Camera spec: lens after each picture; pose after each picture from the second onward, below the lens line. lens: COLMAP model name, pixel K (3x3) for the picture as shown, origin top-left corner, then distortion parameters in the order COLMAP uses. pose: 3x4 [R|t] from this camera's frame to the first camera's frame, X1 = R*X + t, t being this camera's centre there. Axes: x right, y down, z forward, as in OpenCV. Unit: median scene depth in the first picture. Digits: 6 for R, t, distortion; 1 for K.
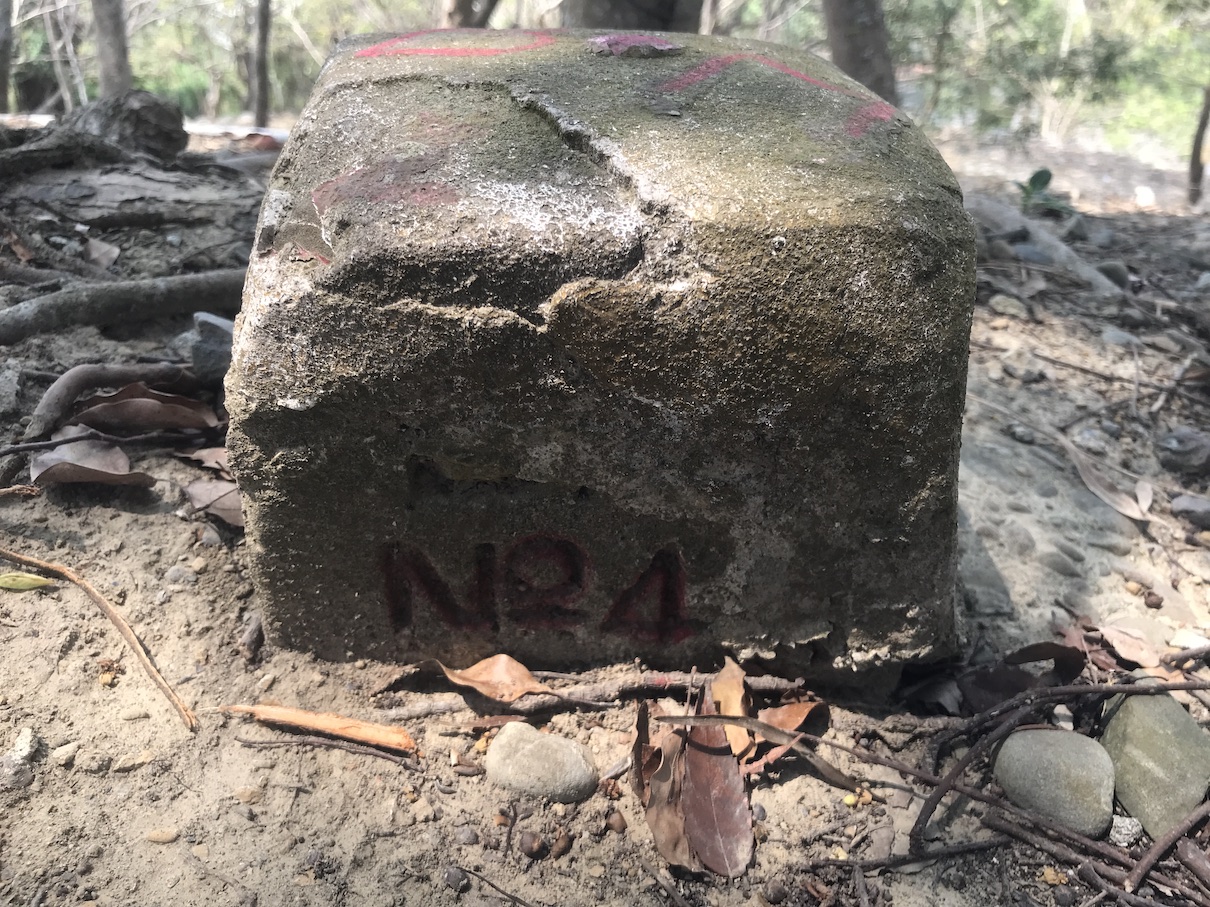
lens RADIAL K [[998.7, 0, 605.0], [0, 998.7, 453.5], [0, 0, 1]] dist [0.049965, -0.076162]
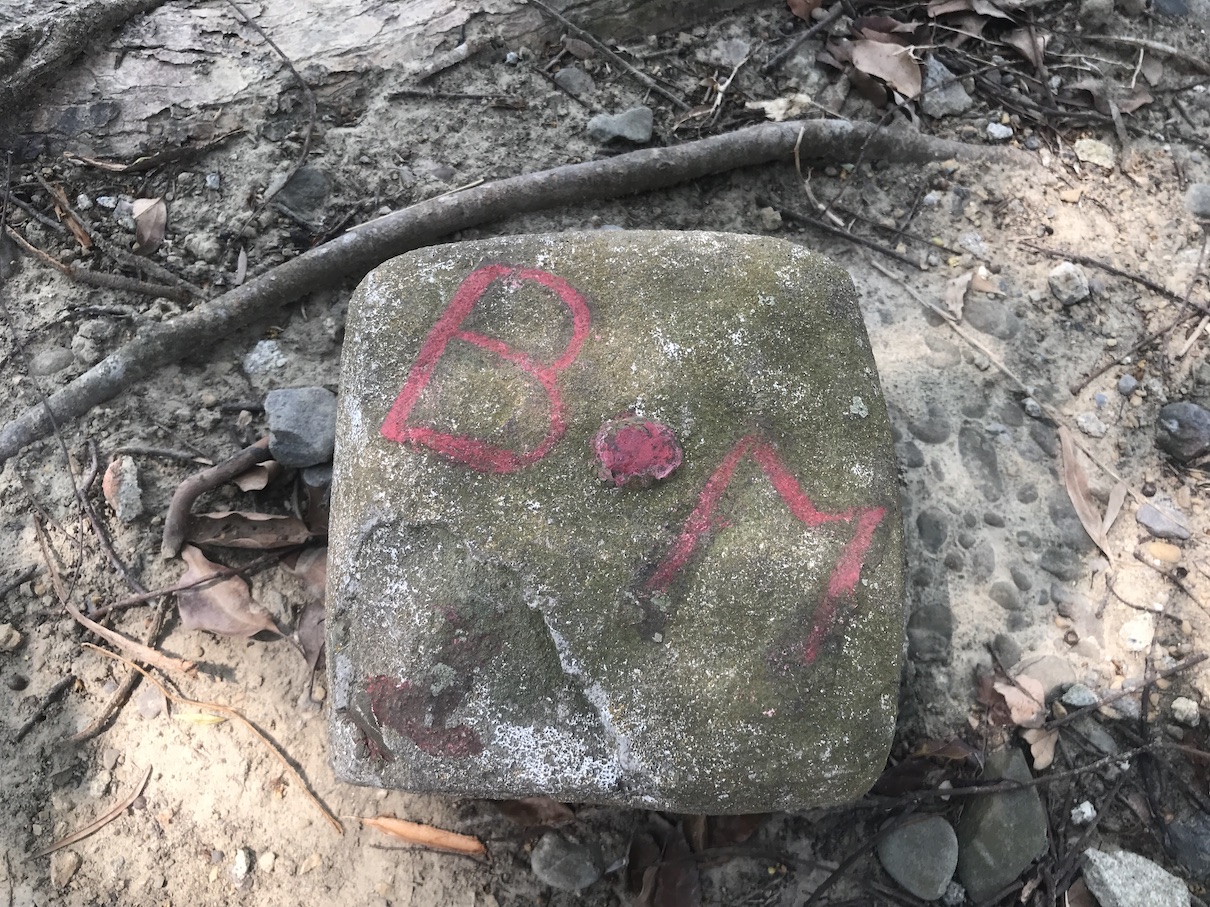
lens RADIAL K [[991.0, 0, 605.0], [0, 991.0, 453.5], [0, 0, 1]] dist [0.000806, 0.003229]
pose [[0.996465, 0.047143, -0.069529, 0.082256], [0.003995, 0.800149, 0.599788, -1.281925], [0.083910, -0.597946, 0.797132, 0.199996]]
